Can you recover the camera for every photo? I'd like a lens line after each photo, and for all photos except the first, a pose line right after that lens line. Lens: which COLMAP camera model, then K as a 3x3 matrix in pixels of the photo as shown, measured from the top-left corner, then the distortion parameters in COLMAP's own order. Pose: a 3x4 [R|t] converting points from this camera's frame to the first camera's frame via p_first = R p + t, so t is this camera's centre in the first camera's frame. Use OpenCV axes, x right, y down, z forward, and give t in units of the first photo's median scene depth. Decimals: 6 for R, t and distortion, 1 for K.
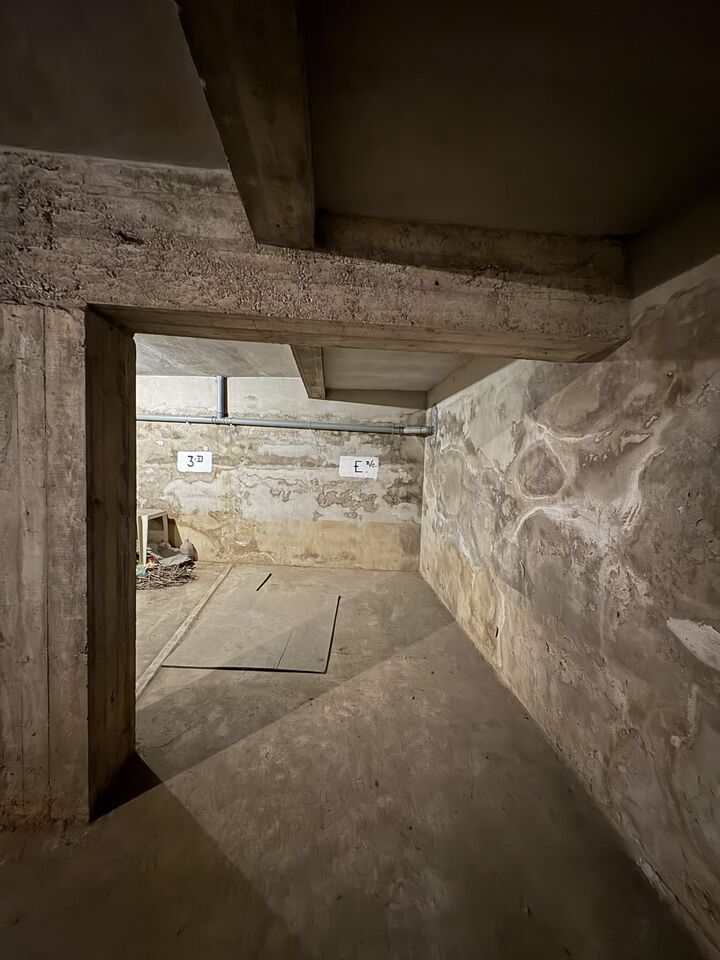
lens RADIAL K [[381.9, 0, 361.0], [0, 381.9, 480.3], [0, 0, 1]] dist [0.000105, 0.000034]
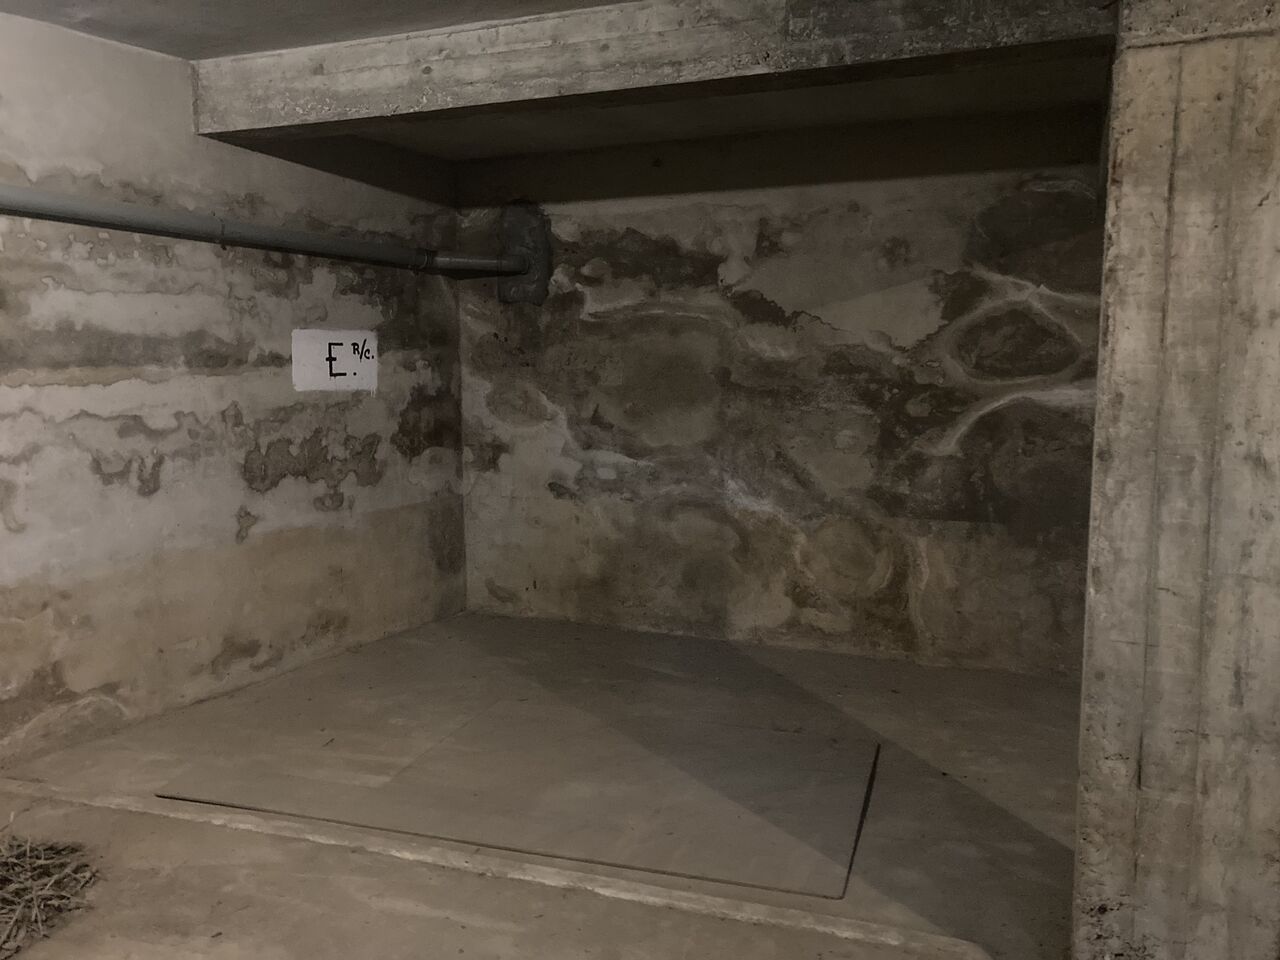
lens RADIAL K [[1043.0, 0, 639.3], [0, 1043.0, 477.8], [0, 0, 1]] dist [0.051034, -0.003961]
pose [[0.448911, -0.143921, 0.881910, -0.739581], [0.065576, 0.989589, 0.128114, -0.033835], [-0.891167, 0.000320, 0.453675, 0.325561]]
